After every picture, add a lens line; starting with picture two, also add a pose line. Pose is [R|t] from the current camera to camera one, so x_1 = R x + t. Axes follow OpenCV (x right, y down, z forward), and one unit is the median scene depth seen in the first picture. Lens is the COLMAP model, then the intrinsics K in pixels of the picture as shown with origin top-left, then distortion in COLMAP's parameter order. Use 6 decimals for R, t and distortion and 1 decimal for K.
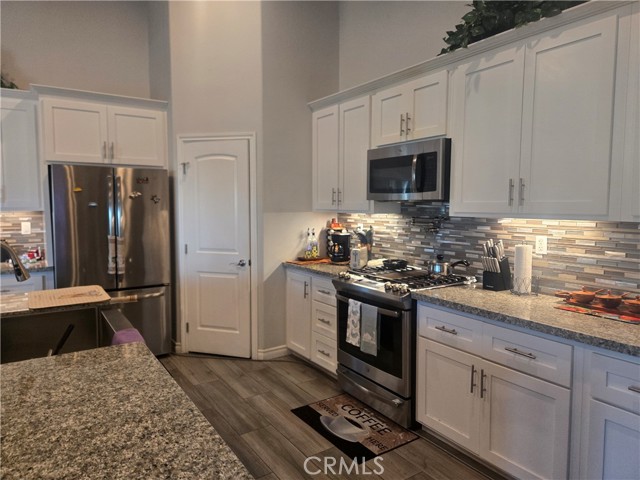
lens RADIAL K [[430.5, 0, 336.1], [0, 430.5, 239.6], [0, 0, 1]] dist [0.064447, -0.070375]
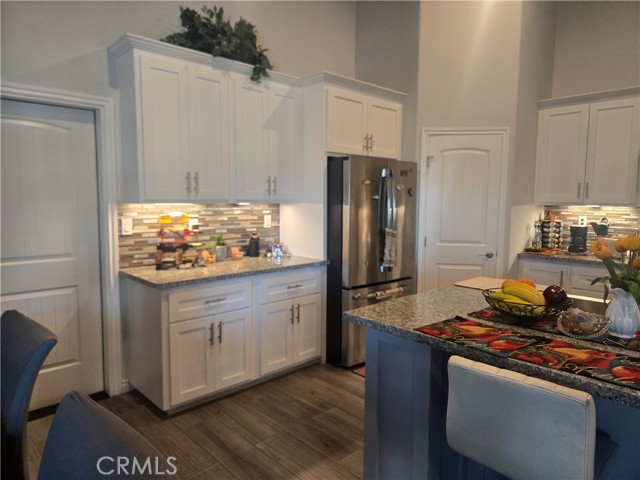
lens RADIAL K [[430.5, 0, 336.1], [0, 430.5, 239.6], [0, 0, 1]] dist [0.064447, -0.070375]
pose [[0.986529, -0.008706, 0.163355, -0.740740], [0.006590, 0.999887, 0.013495, 0.002231], [-0.163454, -0.012237, 0.986475, 0.040384]]
